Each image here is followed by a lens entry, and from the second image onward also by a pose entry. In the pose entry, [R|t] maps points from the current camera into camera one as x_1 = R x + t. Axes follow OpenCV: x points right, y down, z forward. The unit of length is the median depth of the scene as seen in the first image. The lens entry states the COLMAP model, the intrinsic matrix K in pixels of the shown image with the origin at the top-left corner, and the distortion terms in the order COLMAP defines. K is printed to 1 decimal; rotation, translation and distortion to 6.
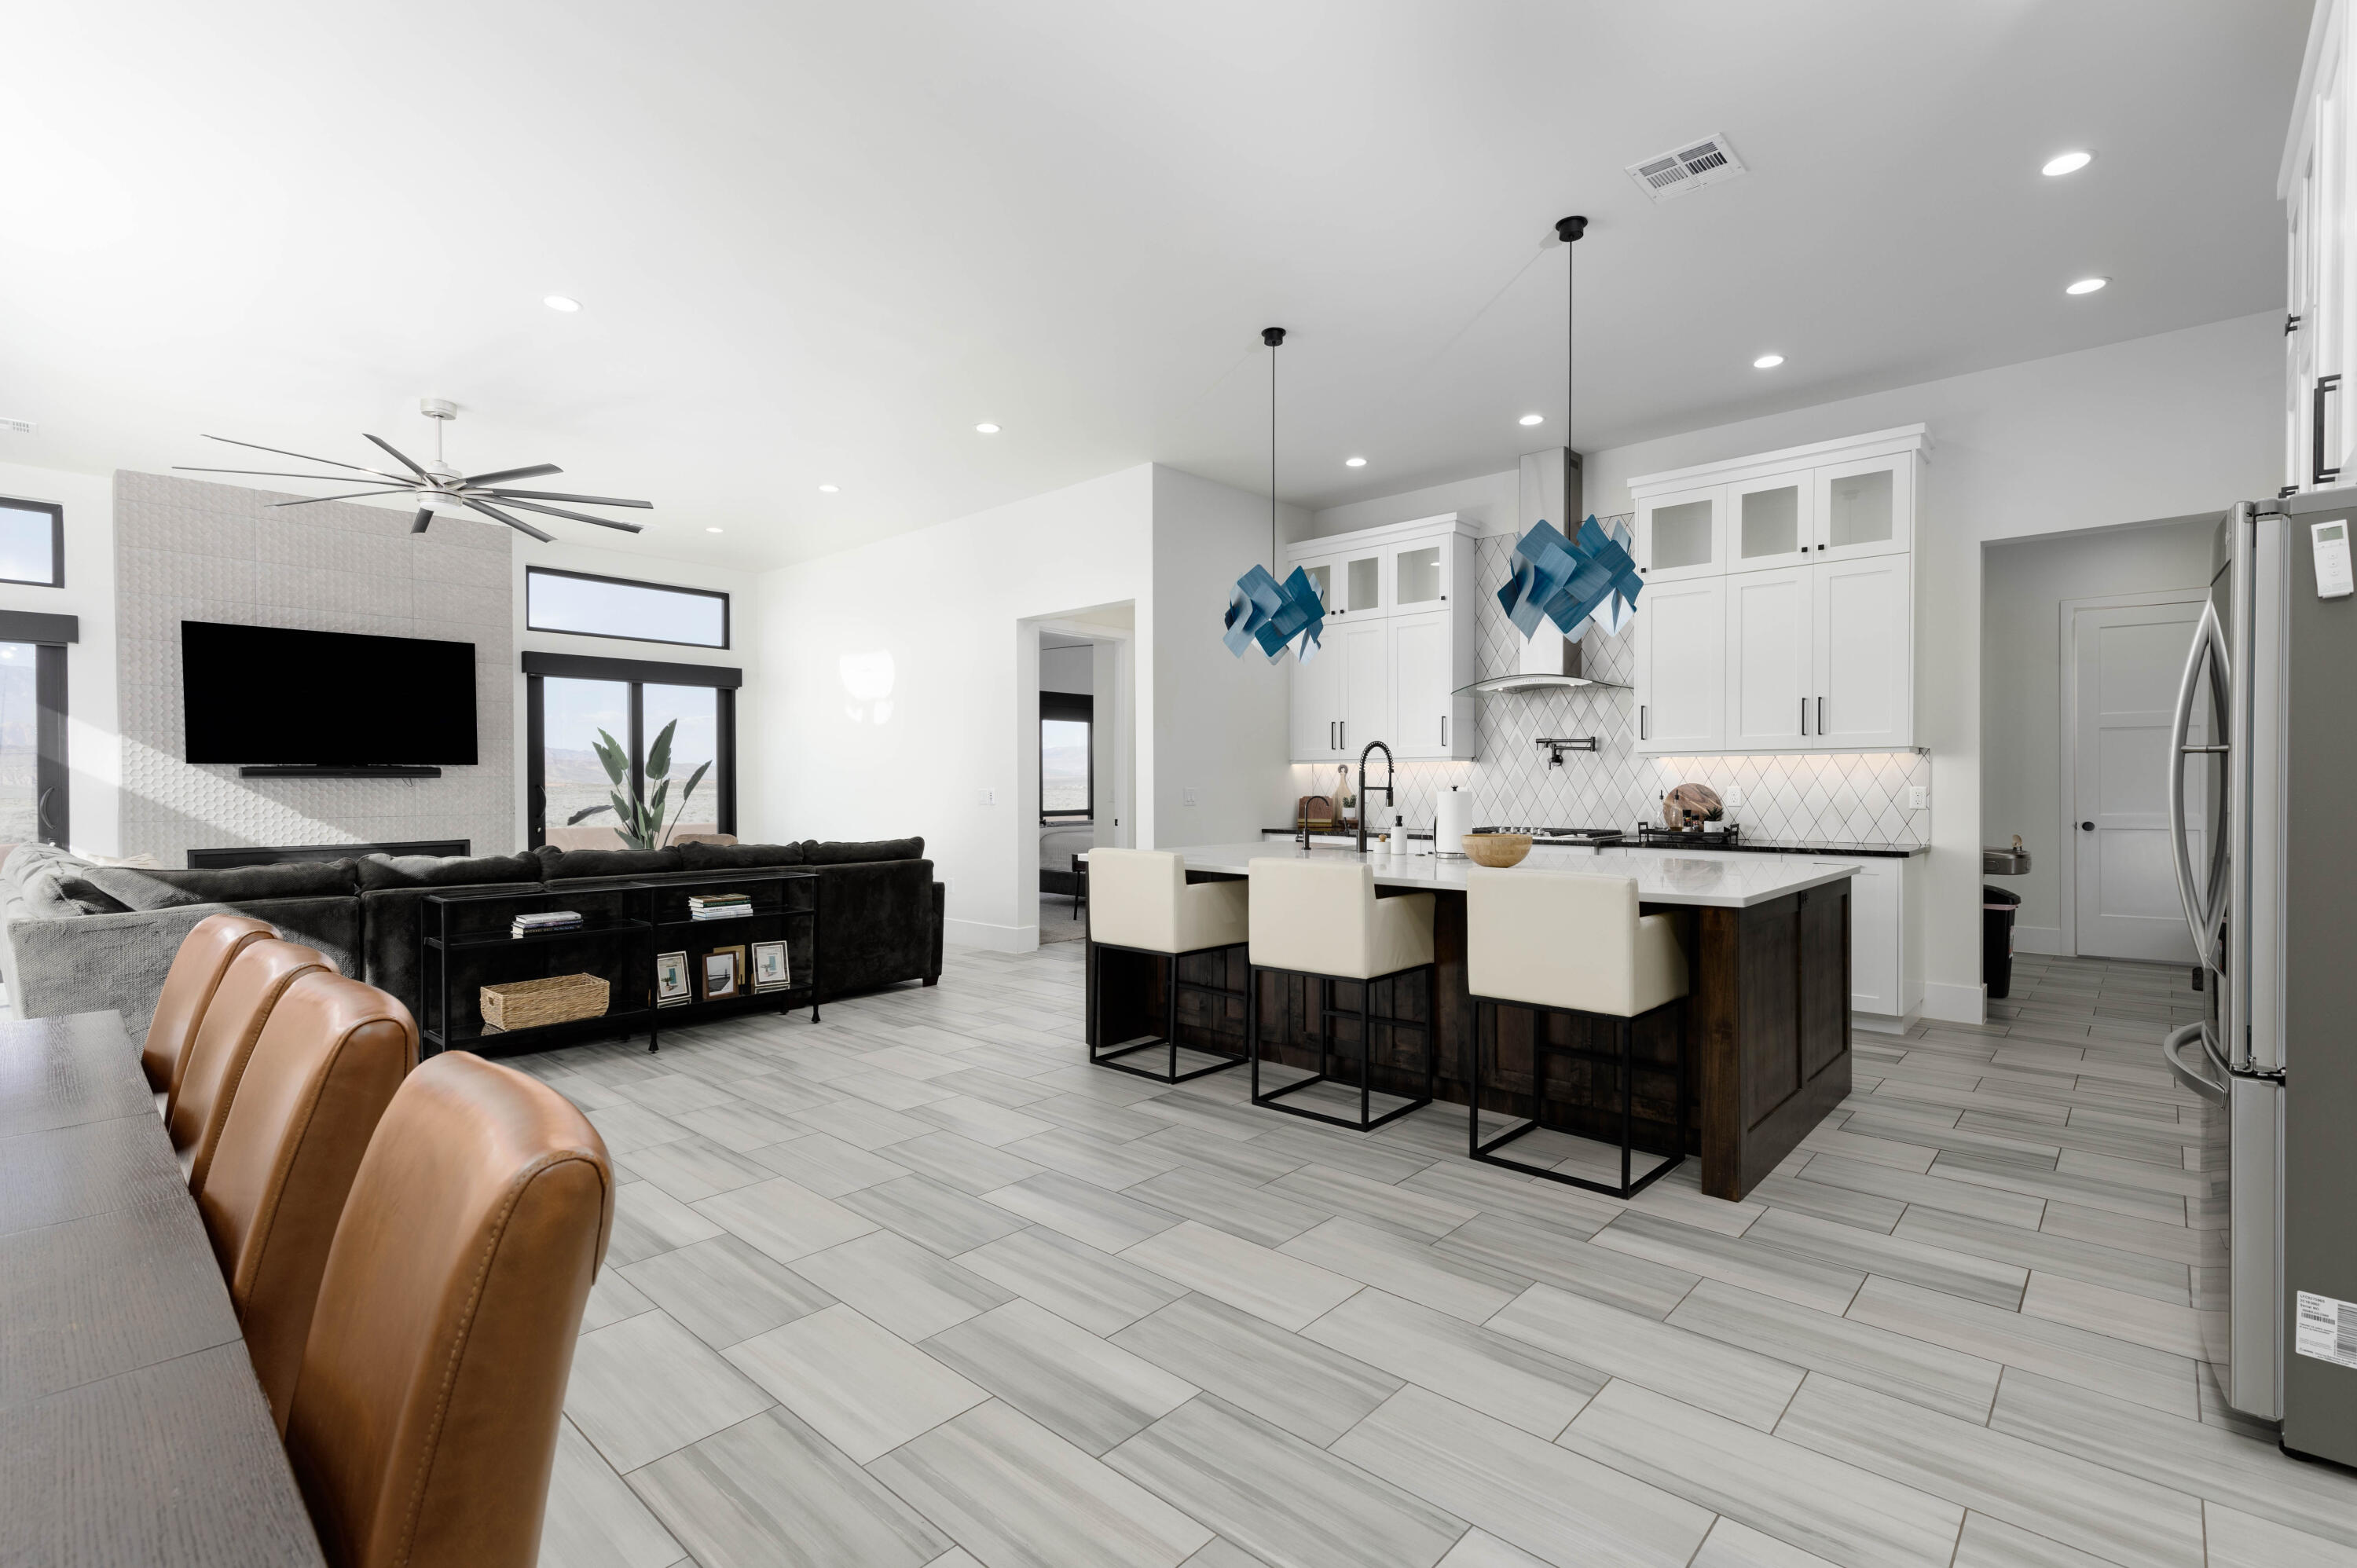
lens RADIAL K [[1067.5, 0, 1174.3], [0, 1067.5, 776.2], [0, 0, 1]] dist [0.012898, -0.002170]
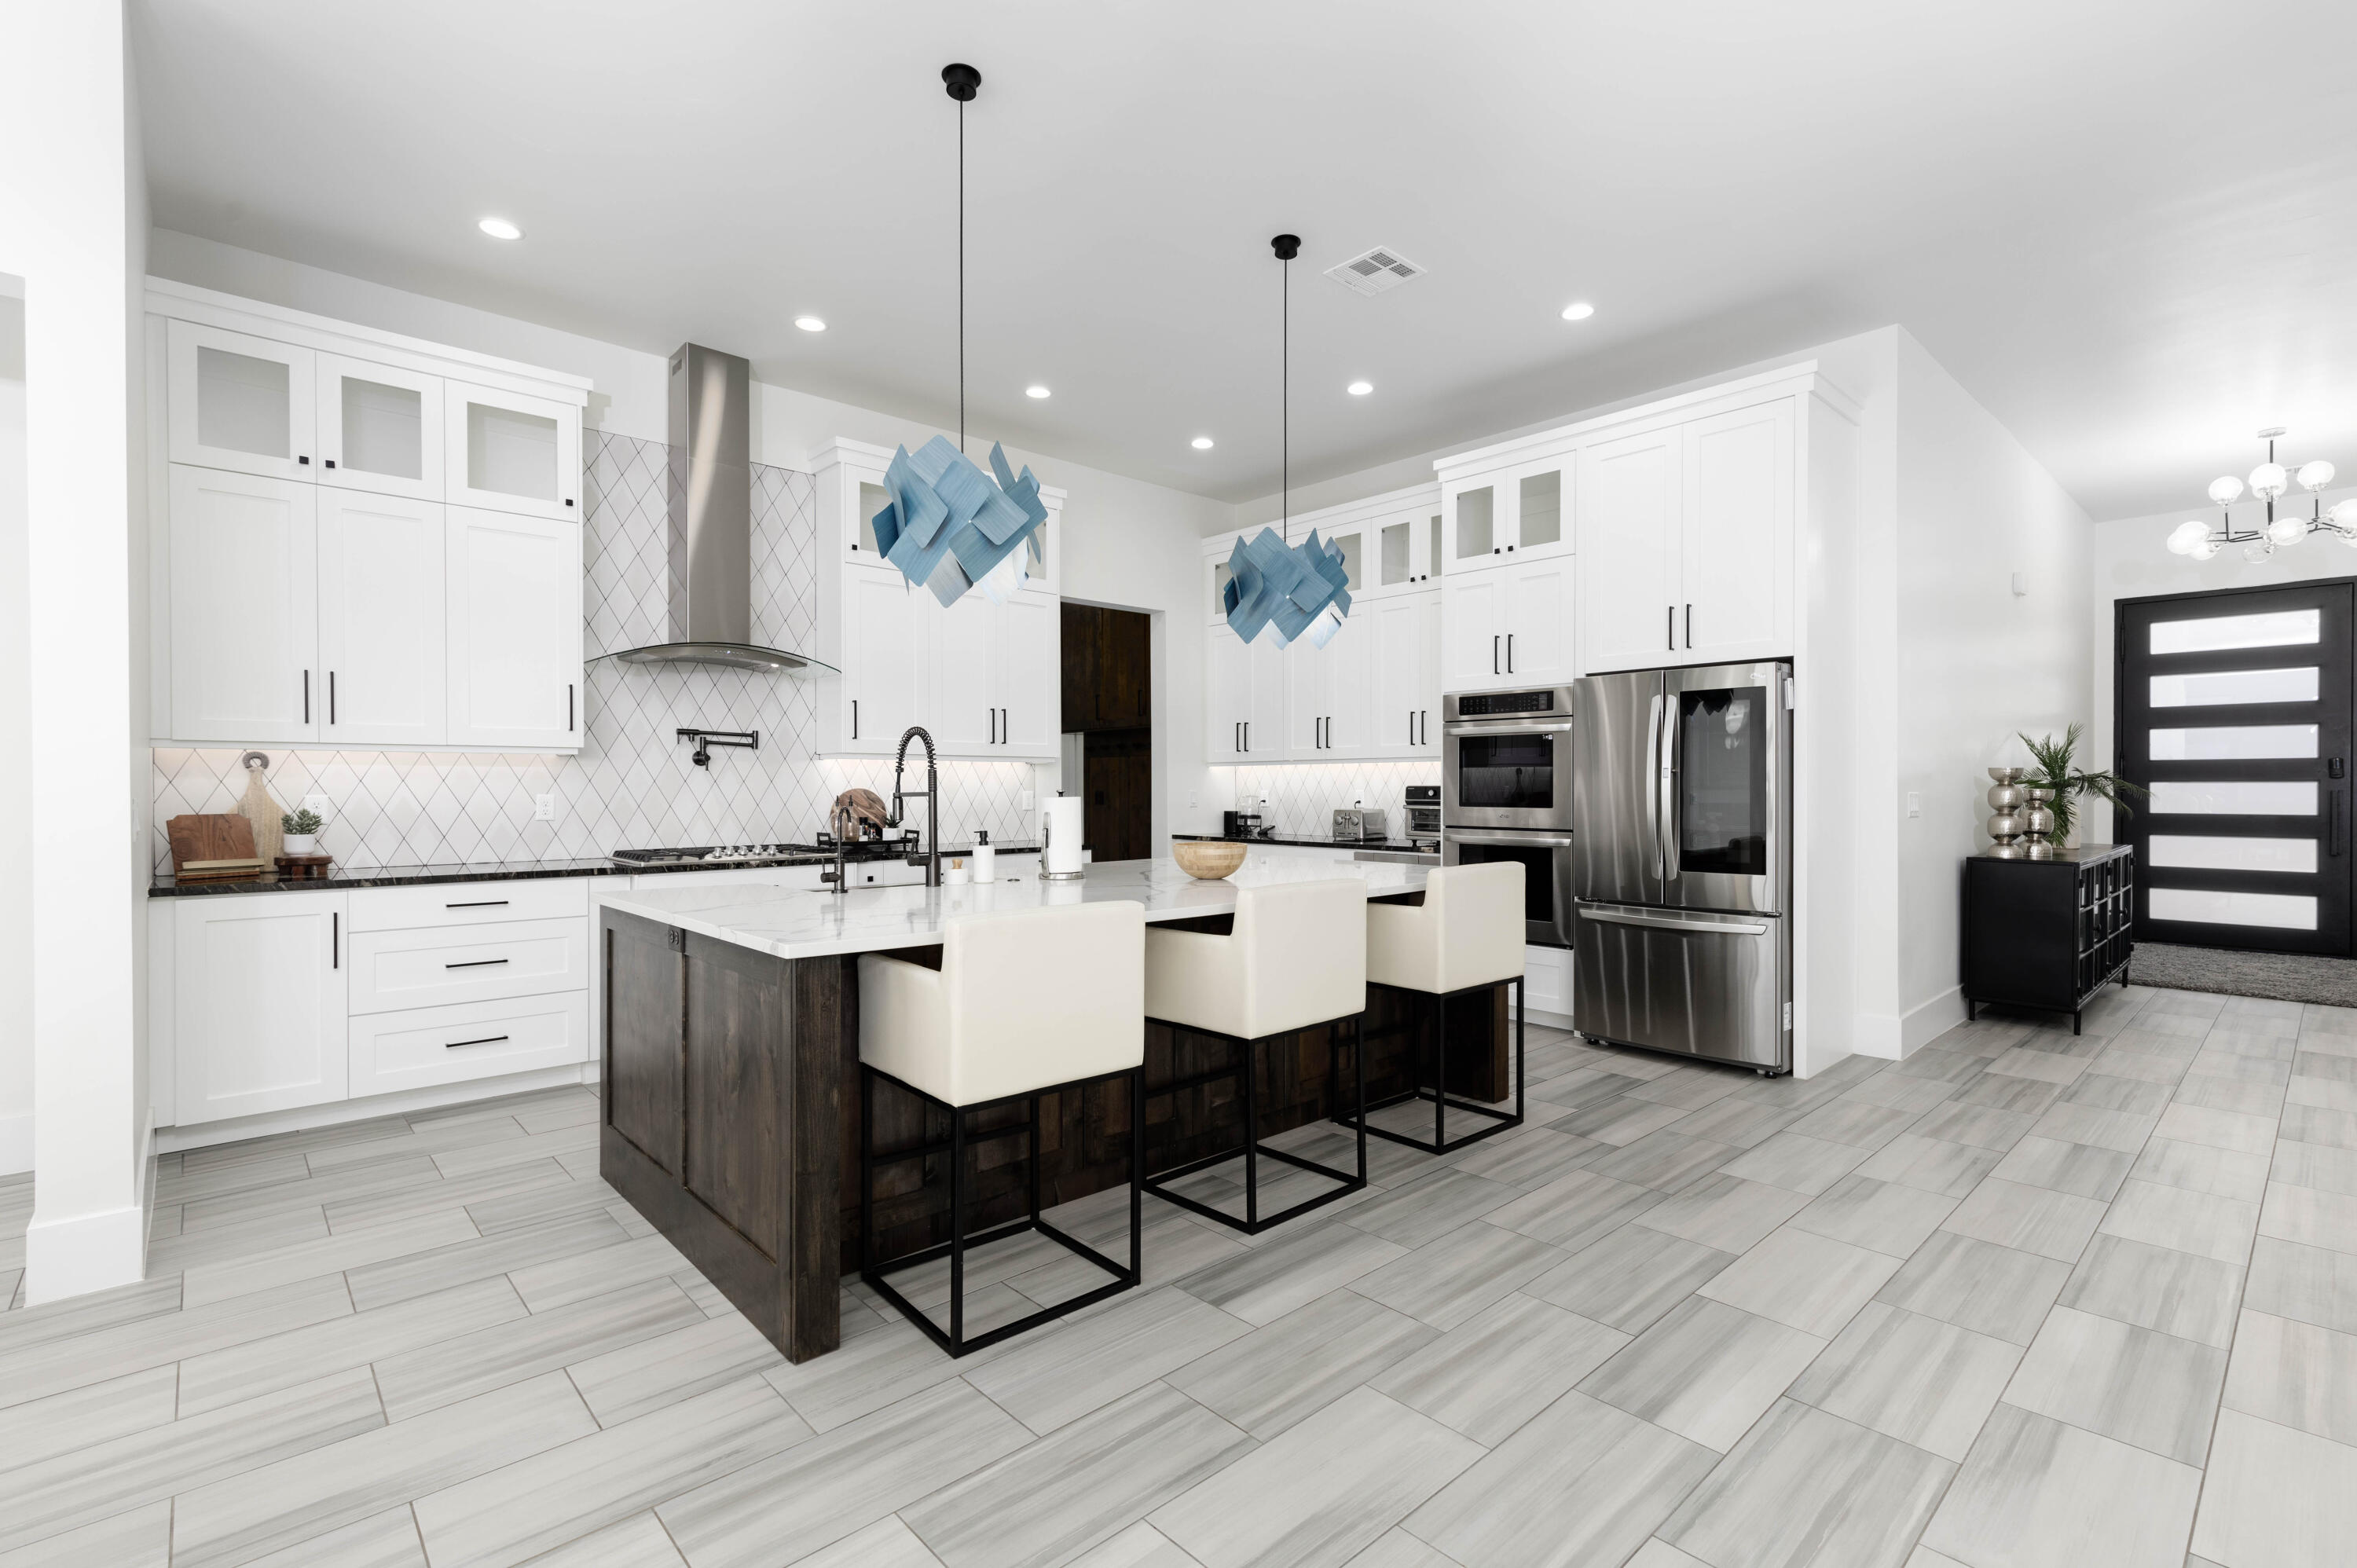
lens RADIAL K [[1067.5, 0, 1219.7], [0, 1067.5, 785.3], [0, 0, 1]] dist [0.012898, -0.002170]
pose [[0.067651, 0.002852, 0.997705, -0.660076], [-0.006281, 0.999977, -0.002433, 0.007103], [-0.997689, -0.006102, 0.067668, 0.999449]]
